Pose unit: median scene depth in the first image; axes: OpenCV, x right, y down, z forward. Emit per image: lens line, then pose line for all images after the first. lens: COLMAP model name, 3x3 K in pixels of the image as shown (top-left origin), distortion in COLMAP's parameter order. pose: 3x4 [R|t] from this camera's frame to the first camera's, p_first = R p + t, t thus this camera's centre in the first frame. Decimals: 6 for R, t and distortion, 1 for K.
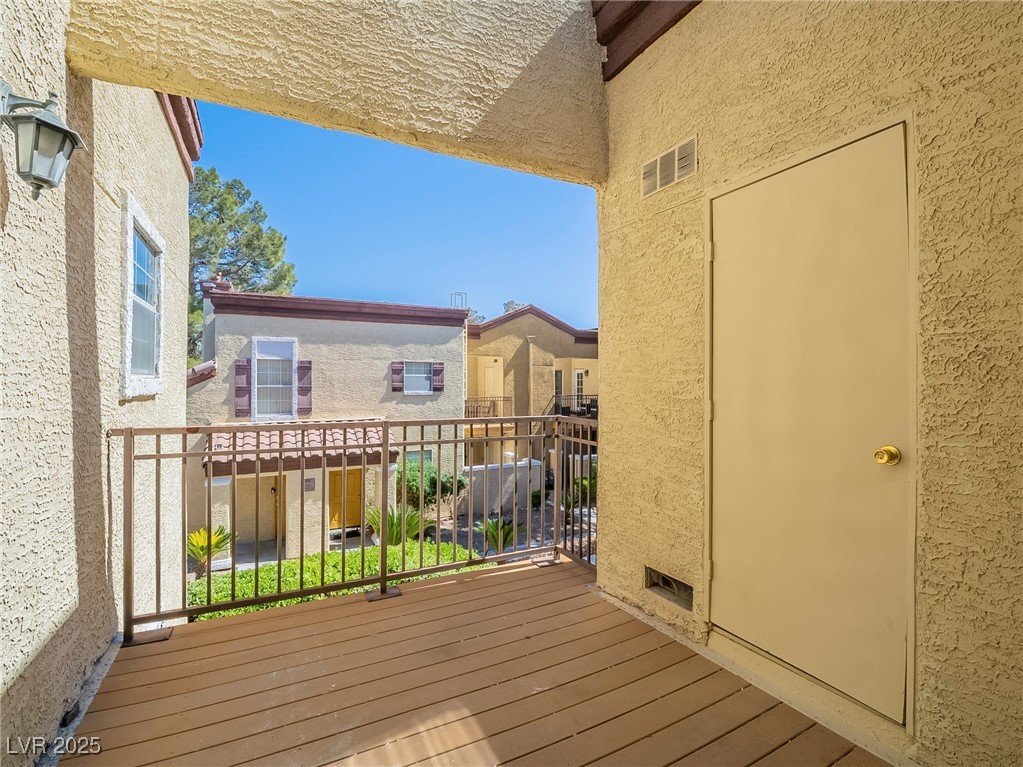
lens RADIAL K [[480.7, 0, 514.3], [0, 480.7, 380.0], [0, 0, 1]] dist [0.033090, -0.036205]
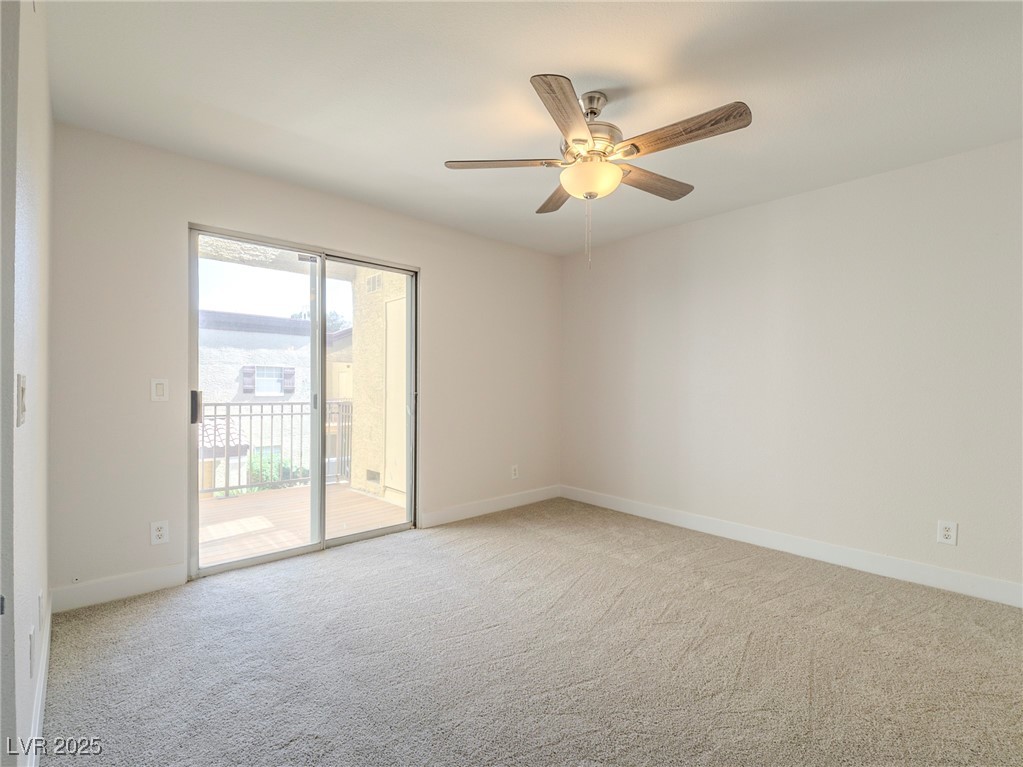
lens RADIAL K [[477.6, 0, 514.3], [0, 477.6, 384.5], [0, 0, 1]] dist [0.028320, -0.027999]
pose [[0.967544, -0.000839, 0.252703, 0.071822], [0.000296, 0.999998, 0.002186, 0.001990], [-0.252704, -0.002040, 0.967542, -0.230948]]
